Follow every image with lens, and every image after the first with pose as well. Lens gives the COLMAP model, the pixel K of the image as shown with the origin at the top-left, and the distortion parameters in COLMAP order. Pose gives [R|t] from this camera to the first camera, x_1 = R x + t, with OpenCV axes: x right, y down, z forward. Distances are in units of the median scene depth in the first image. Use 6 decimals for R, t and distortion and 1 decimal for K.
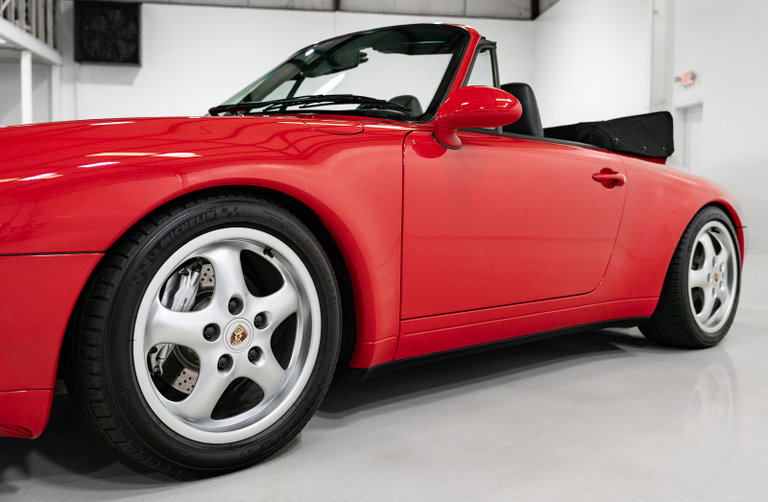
lens RADIAL K [[771.3, 0, 403.6], [0, 771.3, 235.8], [0, 0, 1]] dist [0.008494, 0.000000]
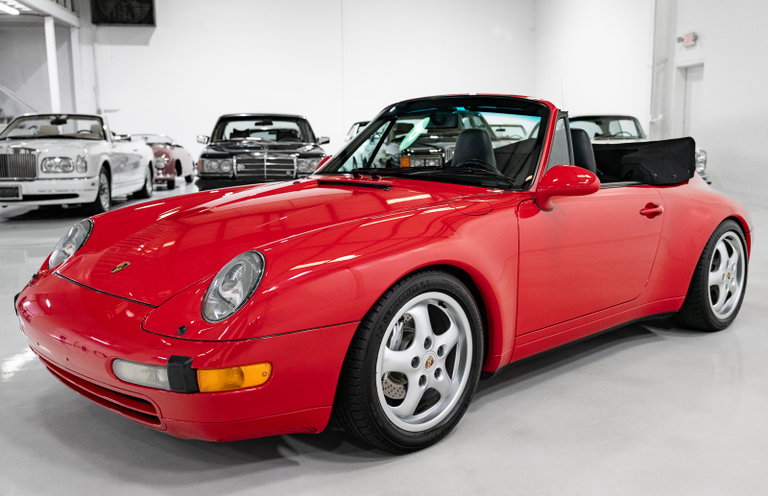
lens RADIAL K [[758.7, 0, 390.3], [0, 758.7, 250.4], [0, 0, 1]] dist [0.013561, 0.000000]
pose [[0.999800, -0.018290, -0.008090, -0.251775], [0.019033, 0.994397, 0.103984, -0.228341], [0.006143, -0.104117, 0.994546, -0.433933]]
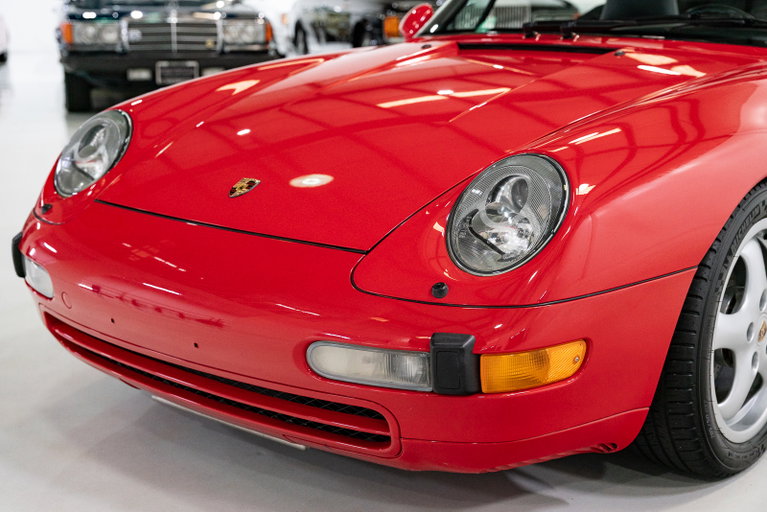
lens RADIAL K [[1138.6, 0, 383.5], [0, 1138.6, 259.3], [0, 0, 1]] dist [0.047891, 0.000000]
pose [[0.995356, -0.043168, 0.086039, -0.726376], [0.026524, 0.982202, 0.185947, -0.211582], [-0.092535, -0.182801, 0.978786, -0.286609]]
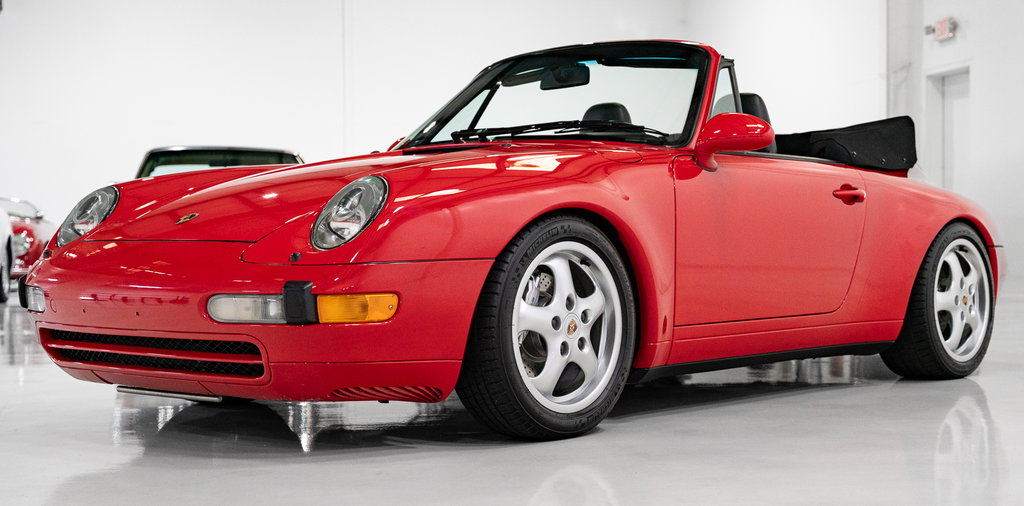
lens RADIAL K [[1498.0, 0, 510.7], [0, 1498.0, 289.7], [0, 0, 1]] dist [0.030602, 0.000000]
pose [[0.997902, -0.023697, 0.060247, -0.420072], [0.024420, 0.999638, -0.011294, 0.085155], [-0.059958, 0.012742, 0.998120, -1.308316]]
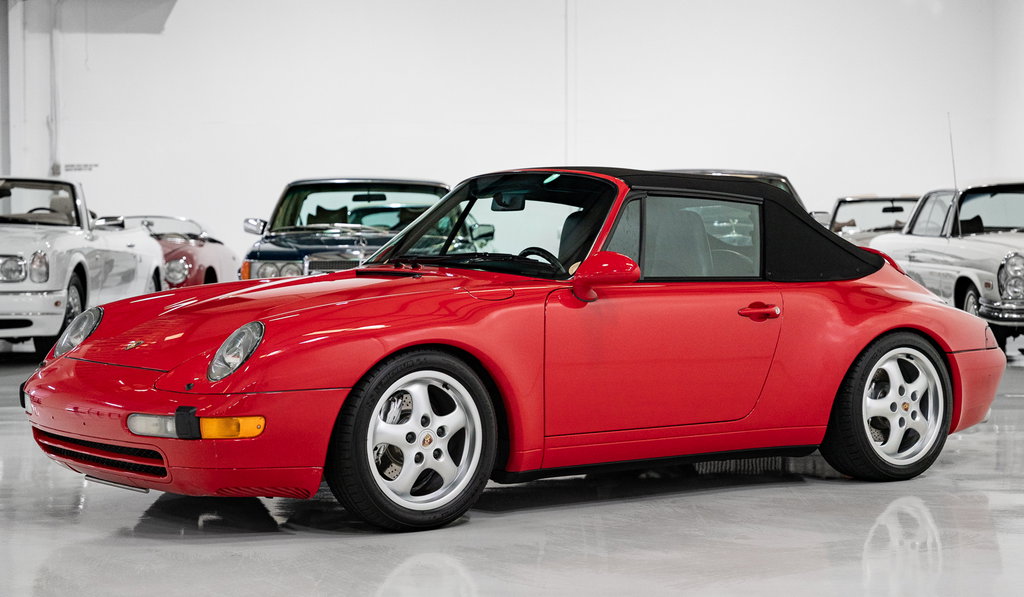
lens RADIAL K [[2001.1, 0, 512.1], [0, 2001.1, 291.7], [0, 0, 1]] dist [0.087836, 0.000000]
pose [[0.991339, -0.009336, -0.130996, 0.442626], [0.007739, 0.999889, -0.012695, -0.107130], [0.131100, 0.011571, 0.991302, -2.710075]]
